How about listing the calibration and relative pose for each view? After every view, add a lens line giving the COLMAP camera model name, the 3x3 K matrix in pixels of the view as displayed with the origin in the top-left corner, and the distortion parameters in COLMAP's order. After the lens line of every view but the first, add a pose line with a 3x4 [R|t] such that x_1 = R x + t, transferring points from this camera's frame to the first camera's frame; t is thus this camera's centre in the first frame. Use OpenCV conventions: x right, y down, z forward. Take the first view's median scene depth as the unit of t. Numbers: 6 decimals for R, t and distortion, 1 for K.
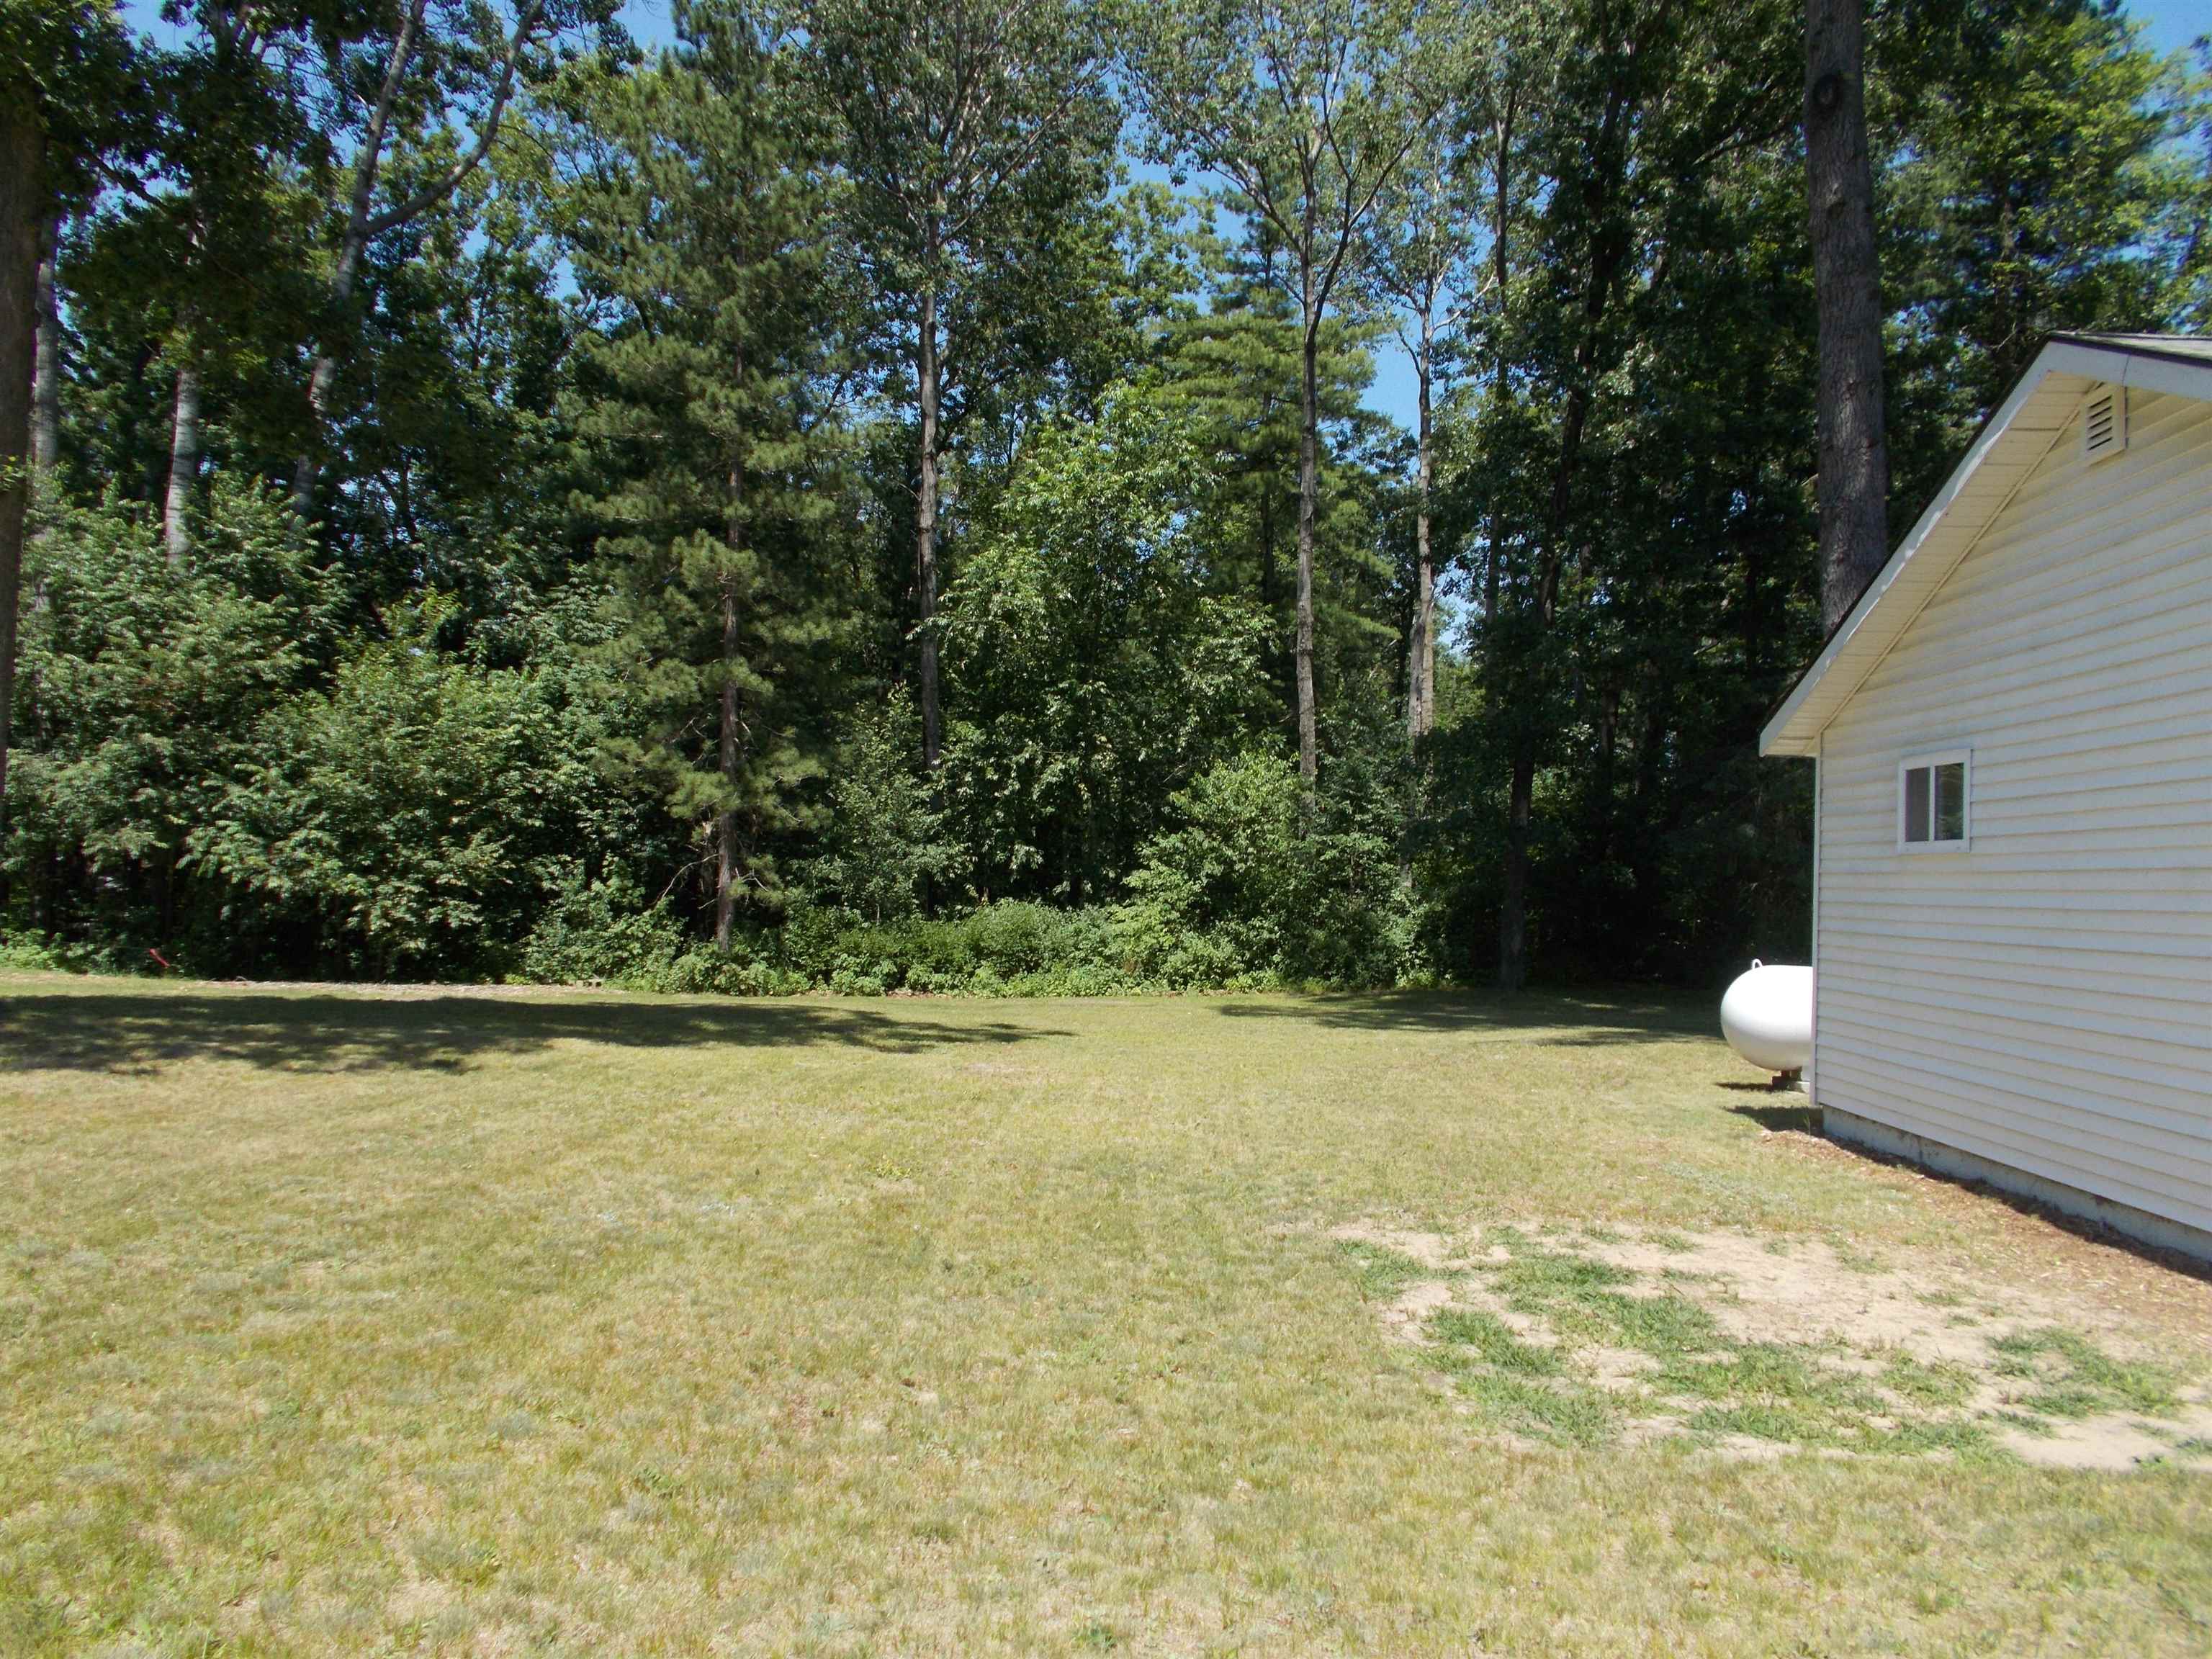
lens RADIAL K [[1705.1, 0, 1098.4], [0, 1705.1, 826.7], [0, 0, 1]] dist [0.005509, -0.012562]
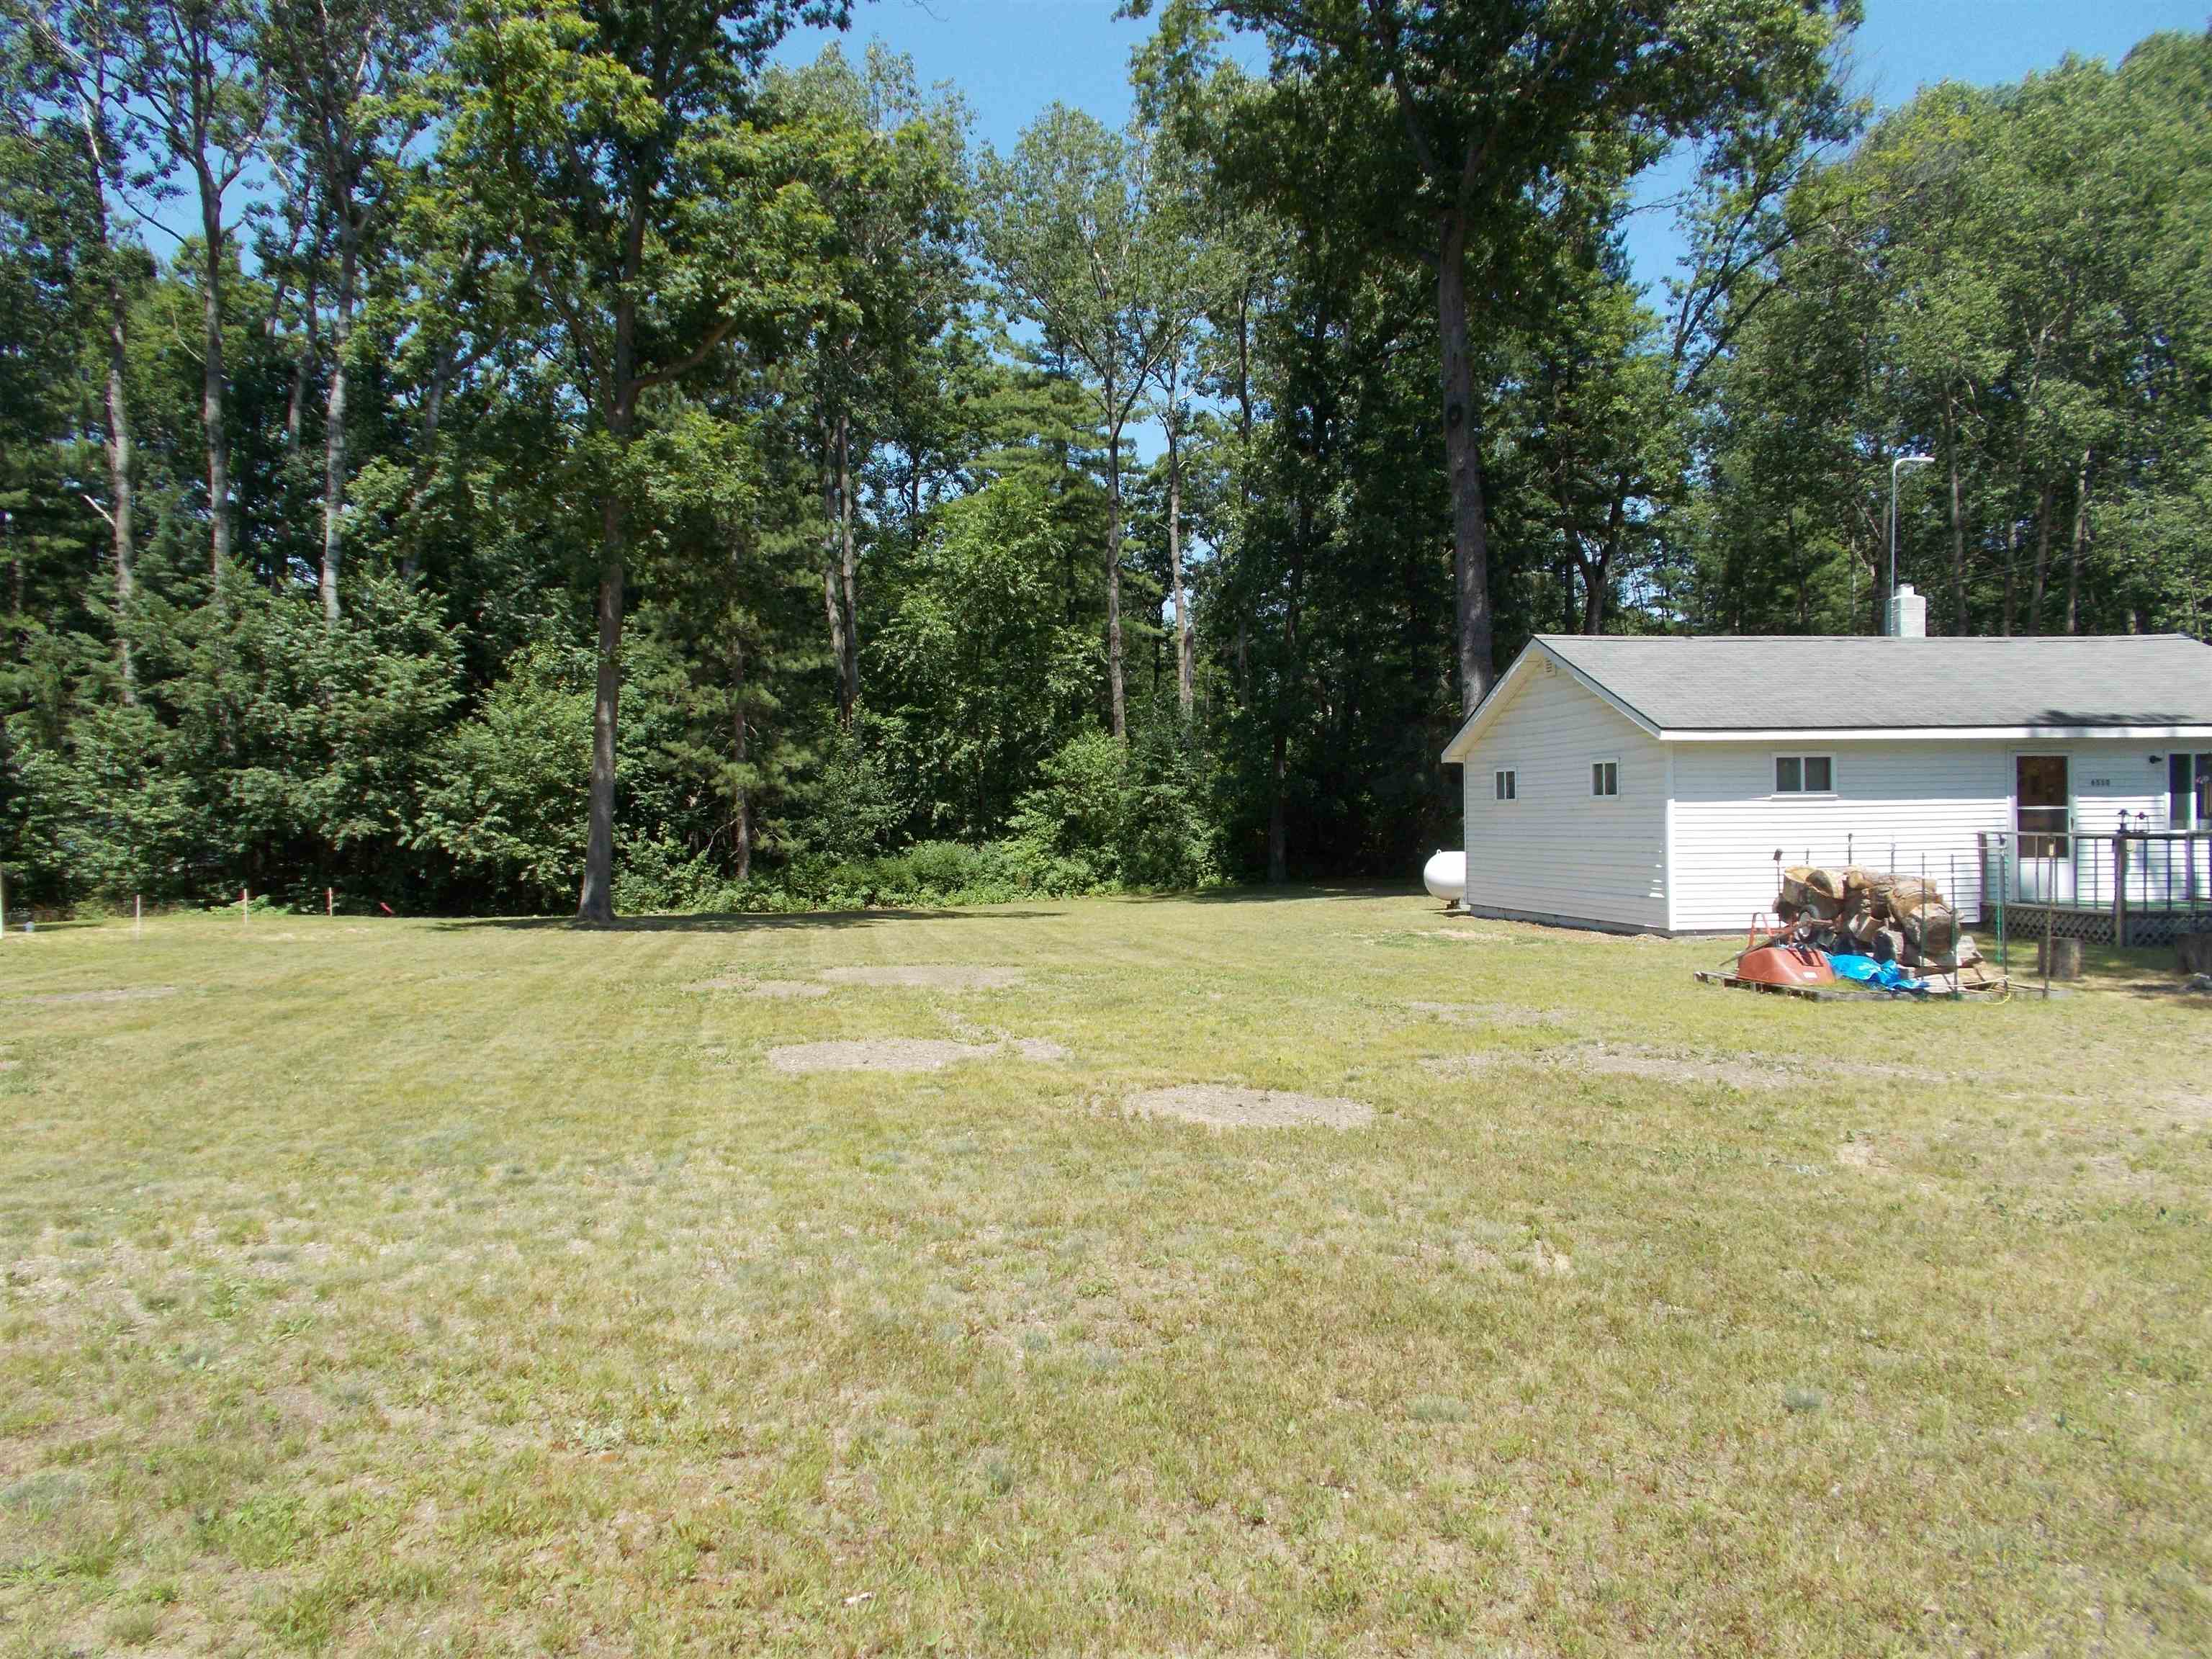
lens RADIAL K [[1705.1, 0, 1098.4], [0, 1705.1, 826.7], [0, 0, 1]] dist [0.005509, -0.012562]
pose [[0.980533, -0.045867, 0.190921, -0.203125], [0.038472, 0.998366, 0.042264, -0.026530], [-0.192547, -0.034096, 0.980695, -0.468502]]
